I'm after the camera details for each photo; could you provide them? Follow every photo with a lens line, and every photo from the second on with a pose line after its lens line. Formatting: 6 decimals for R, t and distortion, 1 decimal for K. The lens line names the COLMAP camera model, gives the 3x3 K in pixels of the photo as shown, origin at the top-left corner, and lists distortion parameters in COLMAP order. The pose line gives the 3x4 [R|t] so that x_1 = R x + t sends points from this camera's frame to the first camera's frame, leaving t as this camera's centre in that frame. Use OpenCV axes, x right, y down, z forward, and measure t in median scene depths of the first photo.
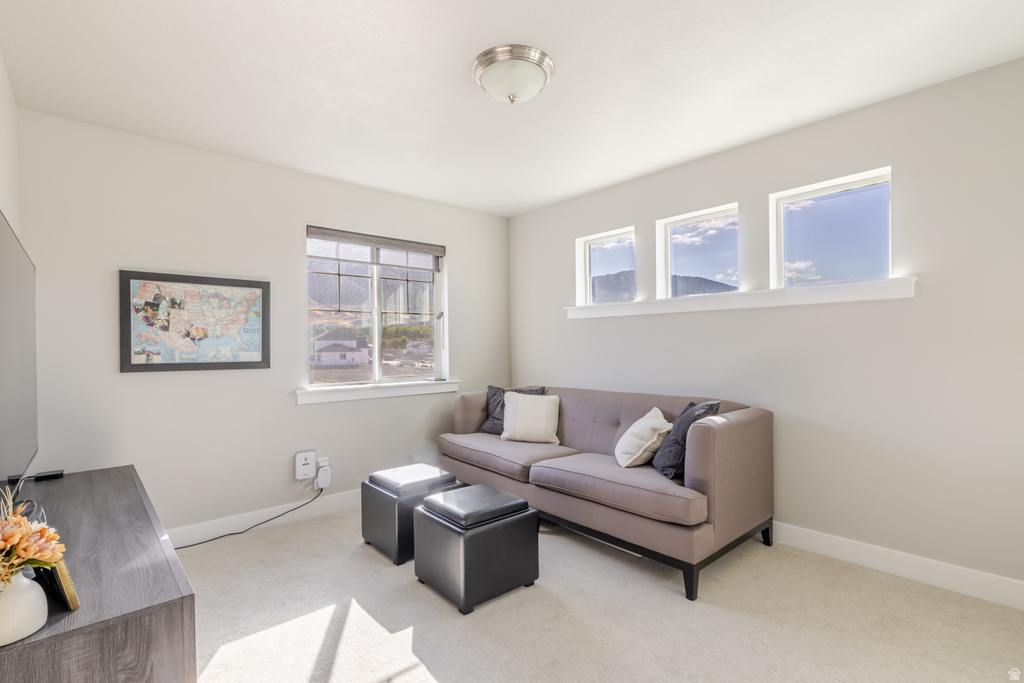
lens RADIAL K [[492.9, 0, 506.6], [0, 492.9, 340.8], [0, 0, 1]] dist [0.002909, 0.000390]
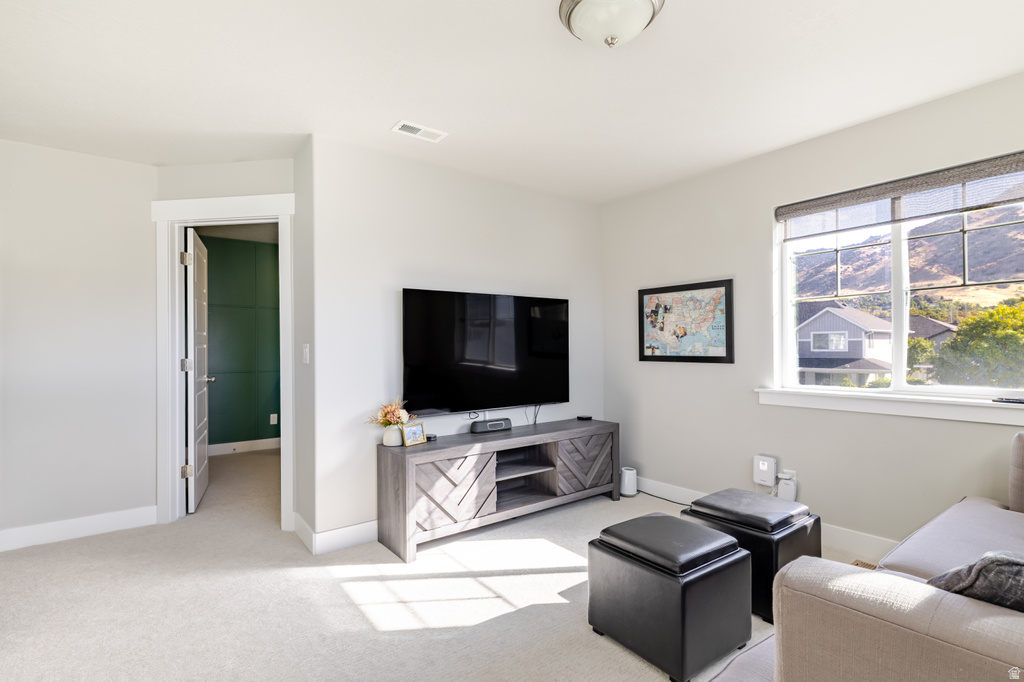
lens RADIAL K [[492.9, 0, 505.6], [0, 492.9, 346.6], [0, 0, 1]] dist [0.002909, 0.000390]
pose [[-0.093914, 0.003960, -0.995572, 0.626511], [0.015248, 0.999881, 0.002539, 0.011779], [0.995464, -0.014942, -0.093963, 0.680351]]
